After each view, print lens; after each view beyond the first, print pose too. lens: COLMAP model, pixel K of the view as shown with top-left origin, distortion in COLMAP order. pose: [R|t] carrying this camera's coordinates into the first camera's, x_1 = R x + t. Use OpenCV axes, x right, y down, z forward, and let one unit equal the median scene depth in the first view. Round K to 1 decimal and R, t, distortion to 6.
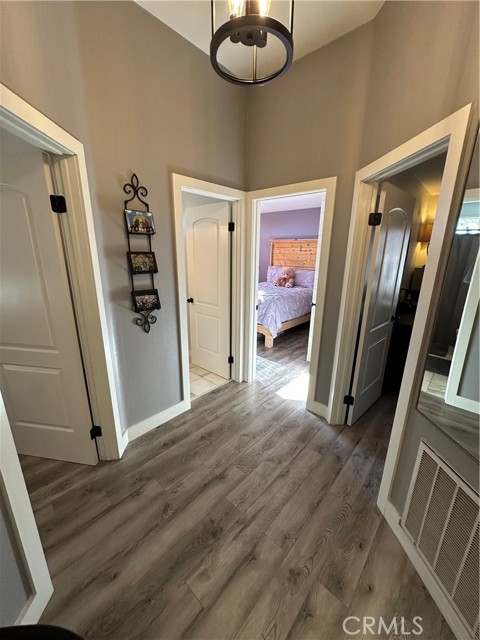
lens RADIAL K [[255.7, 0, 238.9], [0, 255.7, 317.8], [0, 0, 1]] dist [-0.002894, 0.000190]
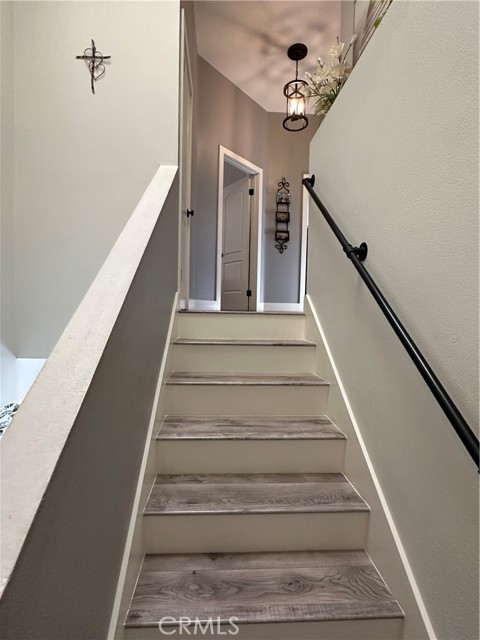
lens RADIAL K [[325.6, 0, 238.1], [0, 325.6, 317.0], [0, 0, 1]] dist [-0.005437, -0.000965]
pose [[0.723081, 0.021434, -0.690431, 1.144179], [-0.195243, 0.965104, -0.174515, 1.048971], [0.662597, 0.260990, 0.702033, -0.826602]]
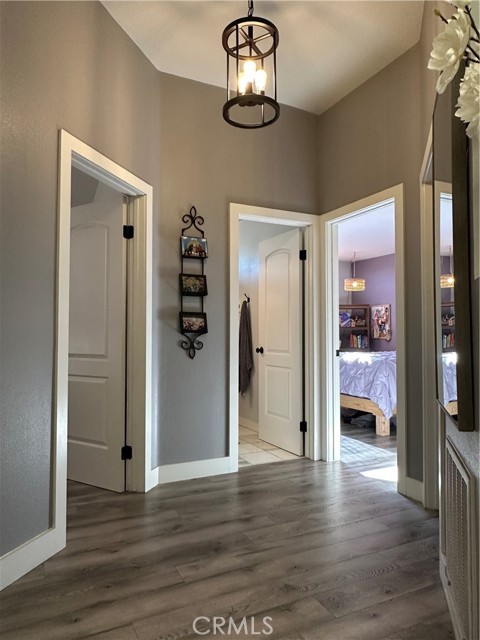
lens RADIAL K [[442.2, 0, 235.2], [0, 442.2, 316.3], [0, 0, 1]] dist [0.007857, 0.004364]
pose [[0.927702, -0.027251, -0.372327, 0.408684], [-0.087735, 0.953485, -0.288391, 0.378649], [0.362867, 0.300207, 0.882158, -0.423337]]
